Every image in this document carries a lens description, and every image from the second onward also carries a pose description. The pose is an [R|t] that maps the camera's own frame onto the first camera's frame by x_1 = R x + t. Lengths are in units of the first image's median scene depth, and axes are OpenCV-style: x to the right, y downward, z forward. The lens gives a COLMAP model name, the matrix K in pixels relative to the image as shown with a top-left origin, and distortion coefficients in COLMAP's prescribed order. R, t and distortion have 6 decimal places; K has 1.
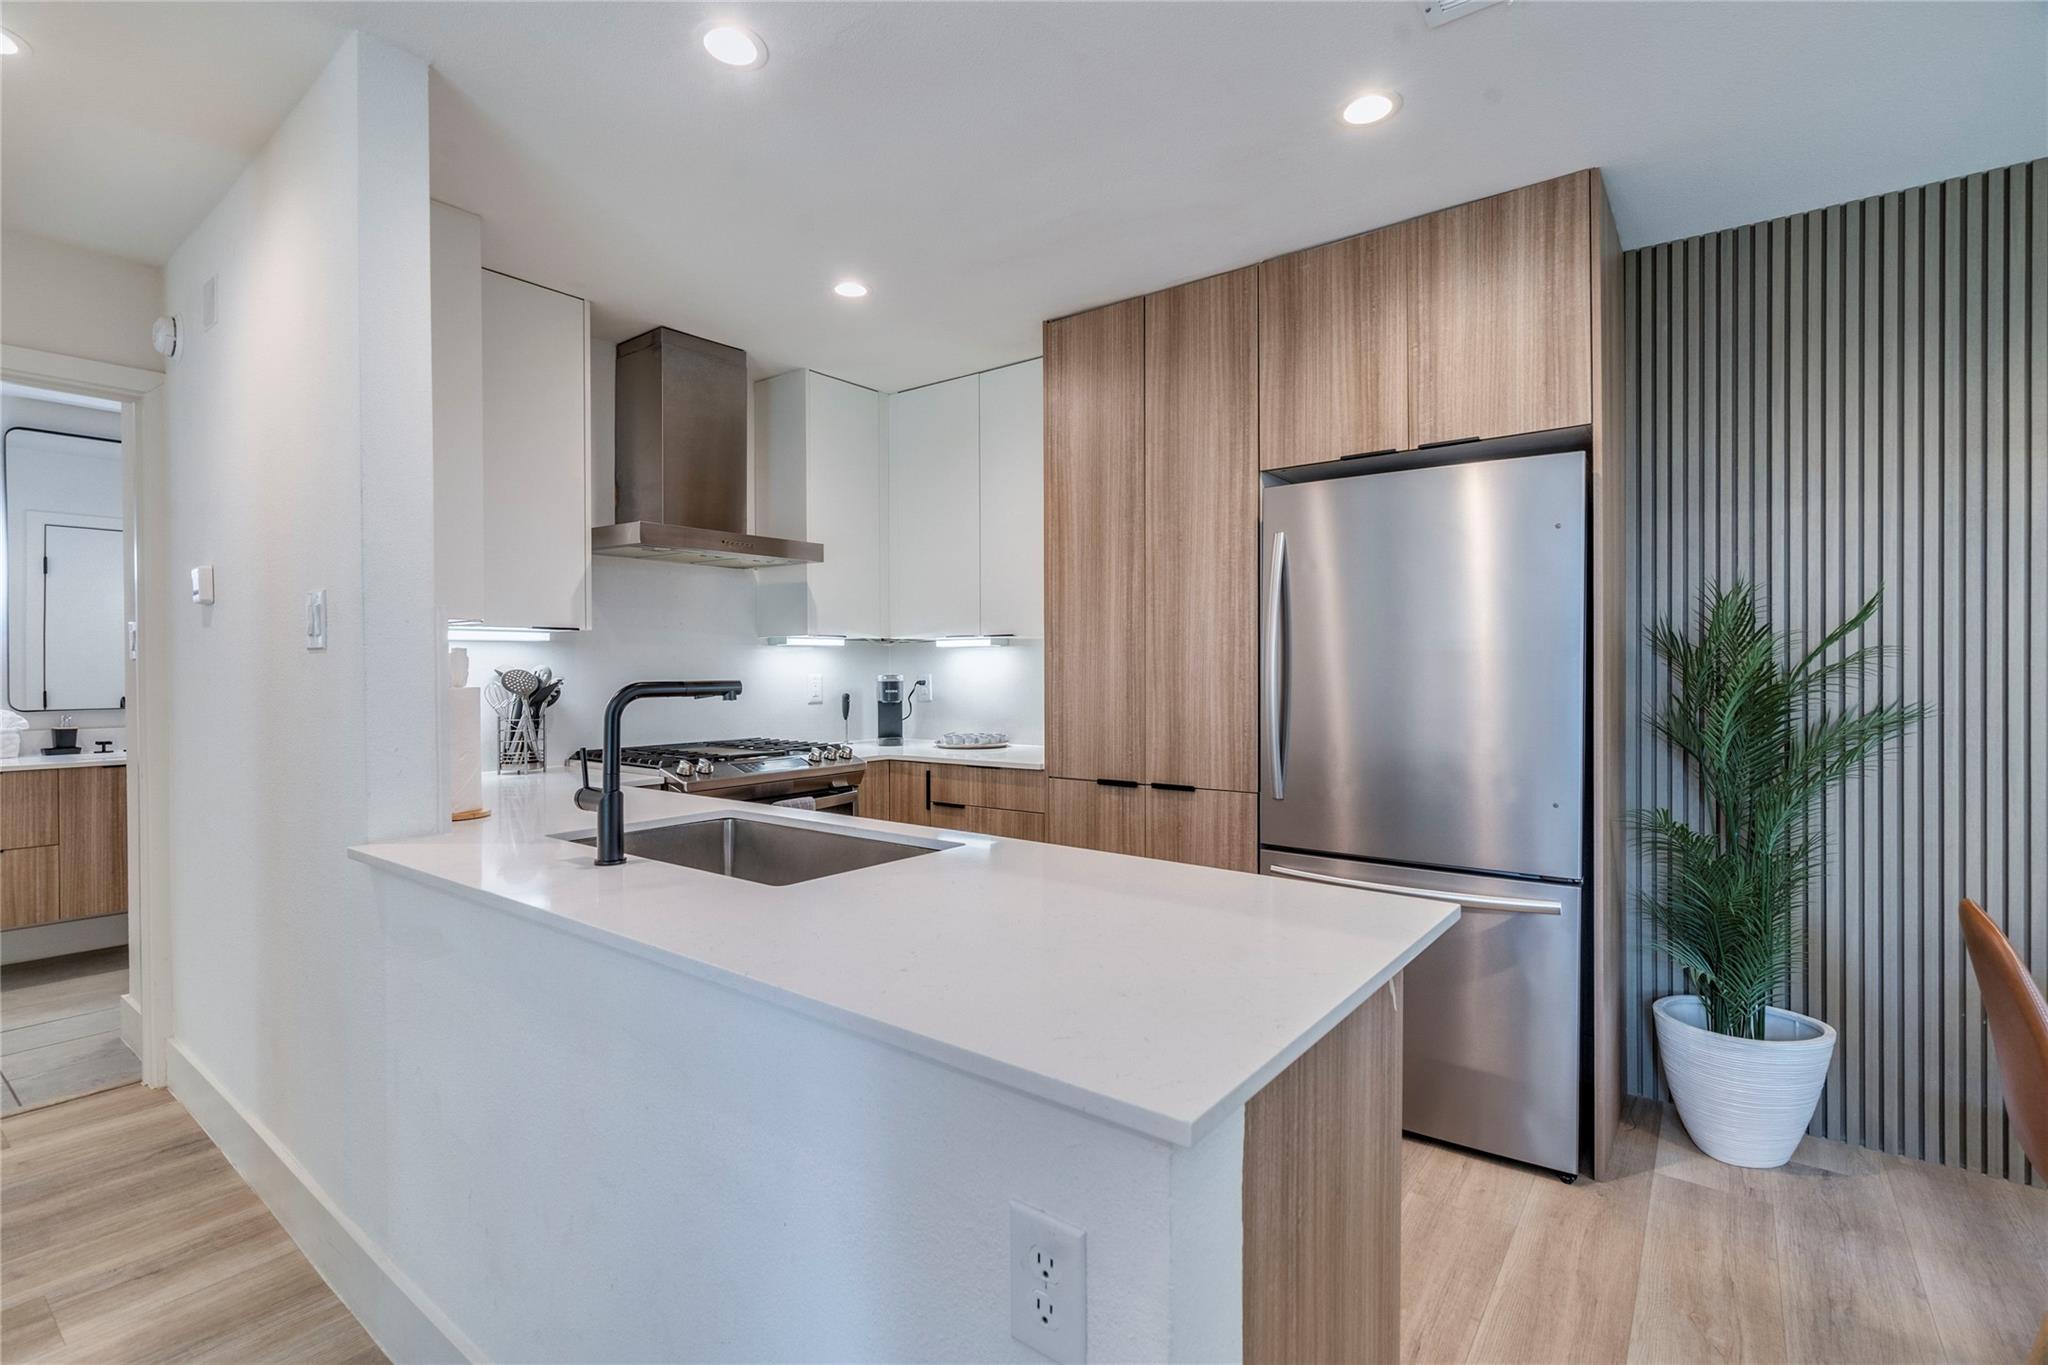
lens RADIAL K [[902.9, 0, 1024.0], [0, 902.9, 682.5], [0, 0, 1]] dist [0.000425, 0.000162]
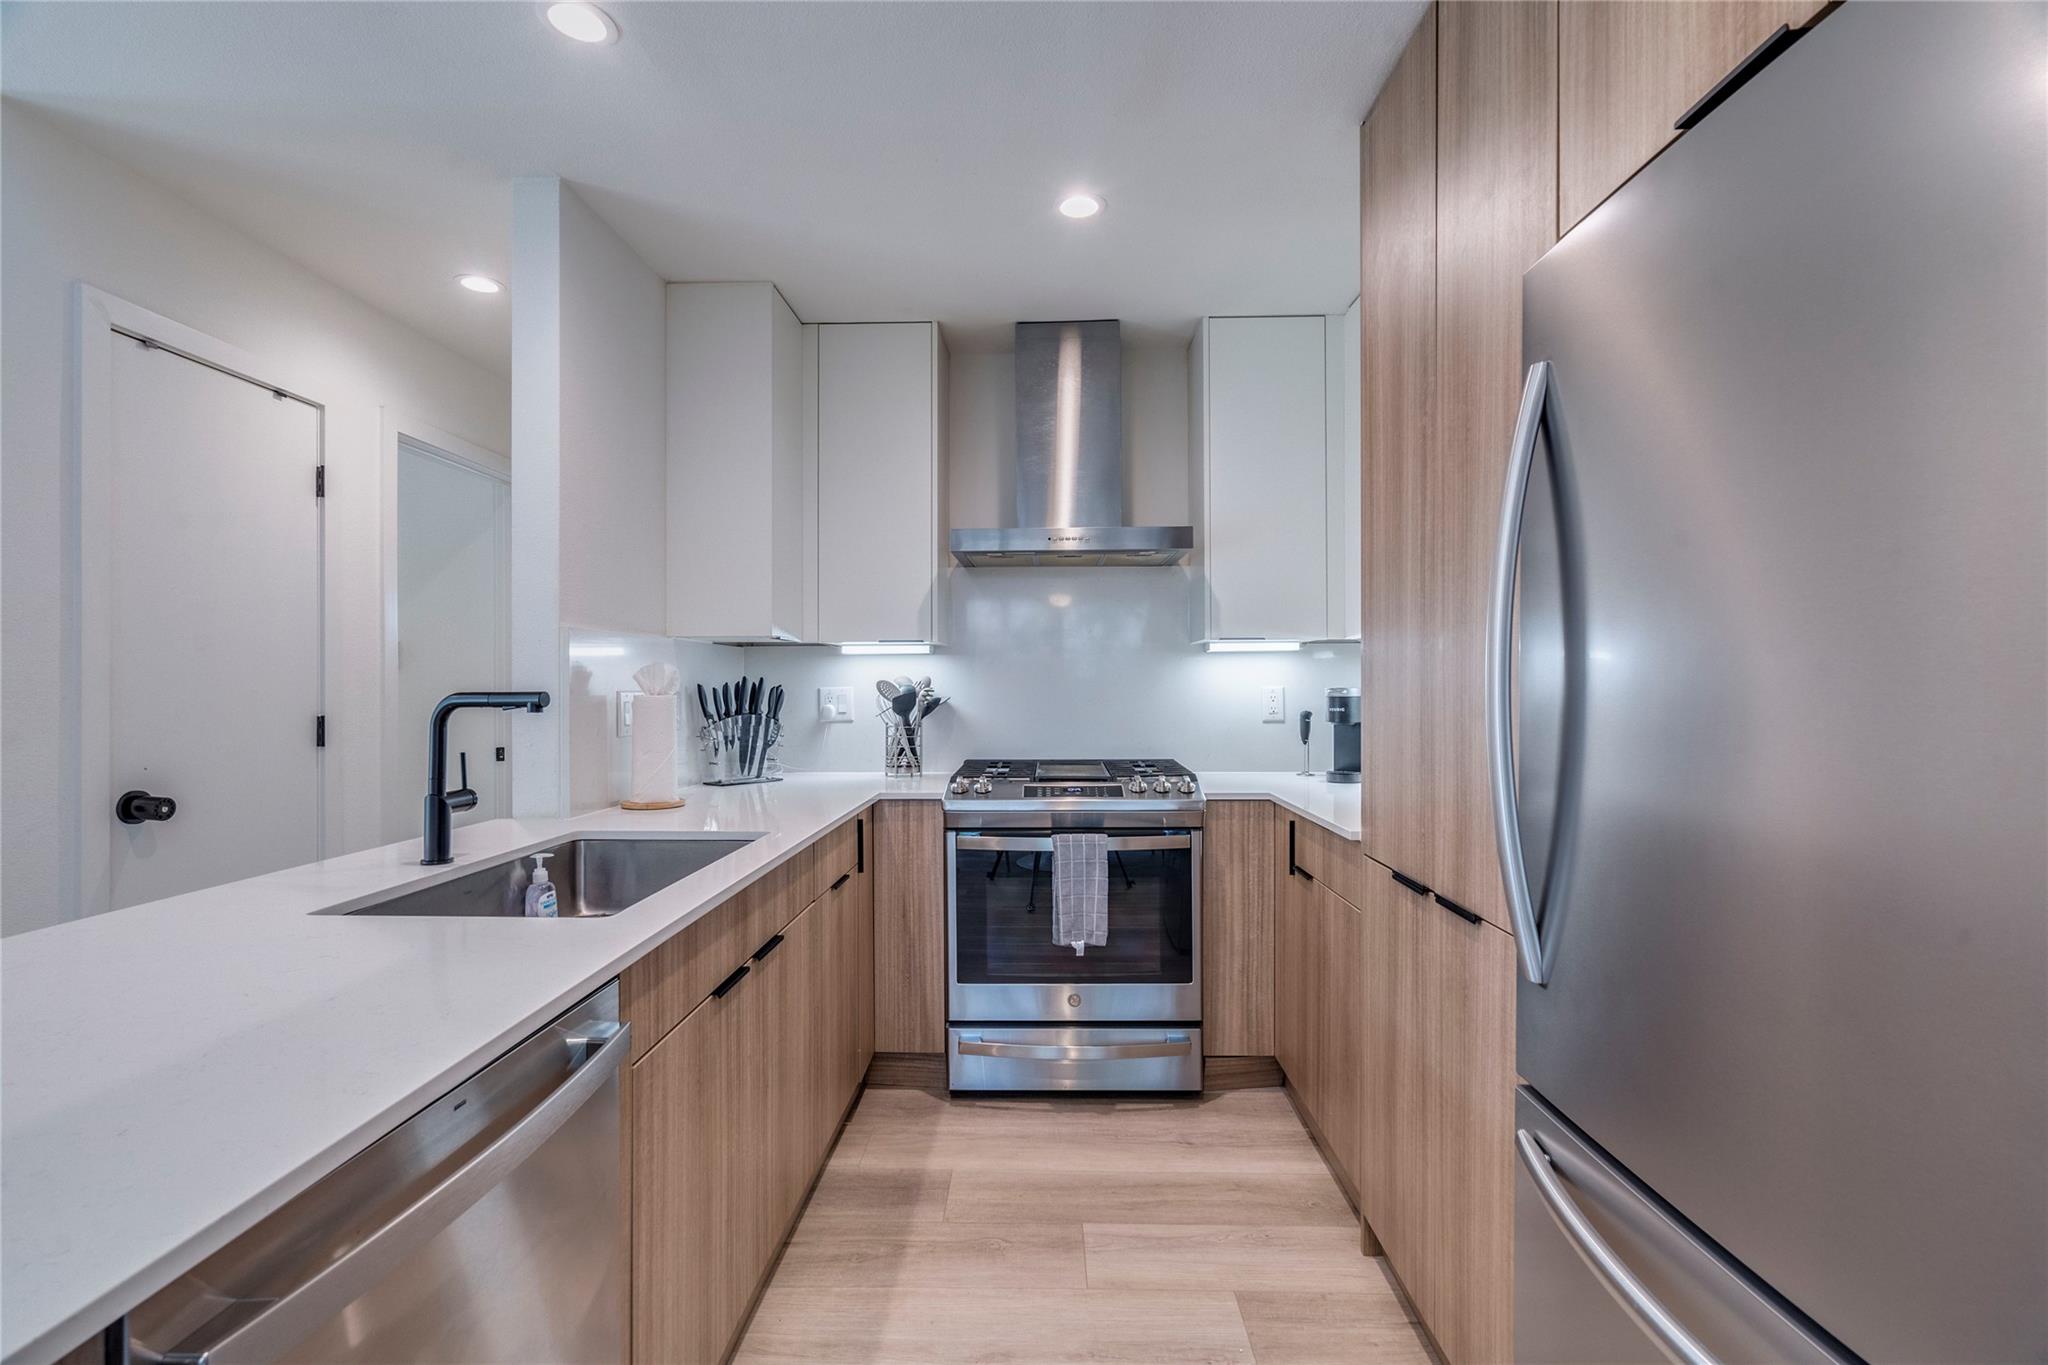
lens RADIAL K [[902.9, 0, 1024.0], [0, 902.9, 682.5], [0, 0, 1]] dist [0.000425, 0.000162]
pose [[0.605449, 0.012409, -0.795787, 0.407891], [-0.018773, 0.999823, 0.001307, -0.013448], [0.795663, 0.014148, 0.605575, 0.468520]]
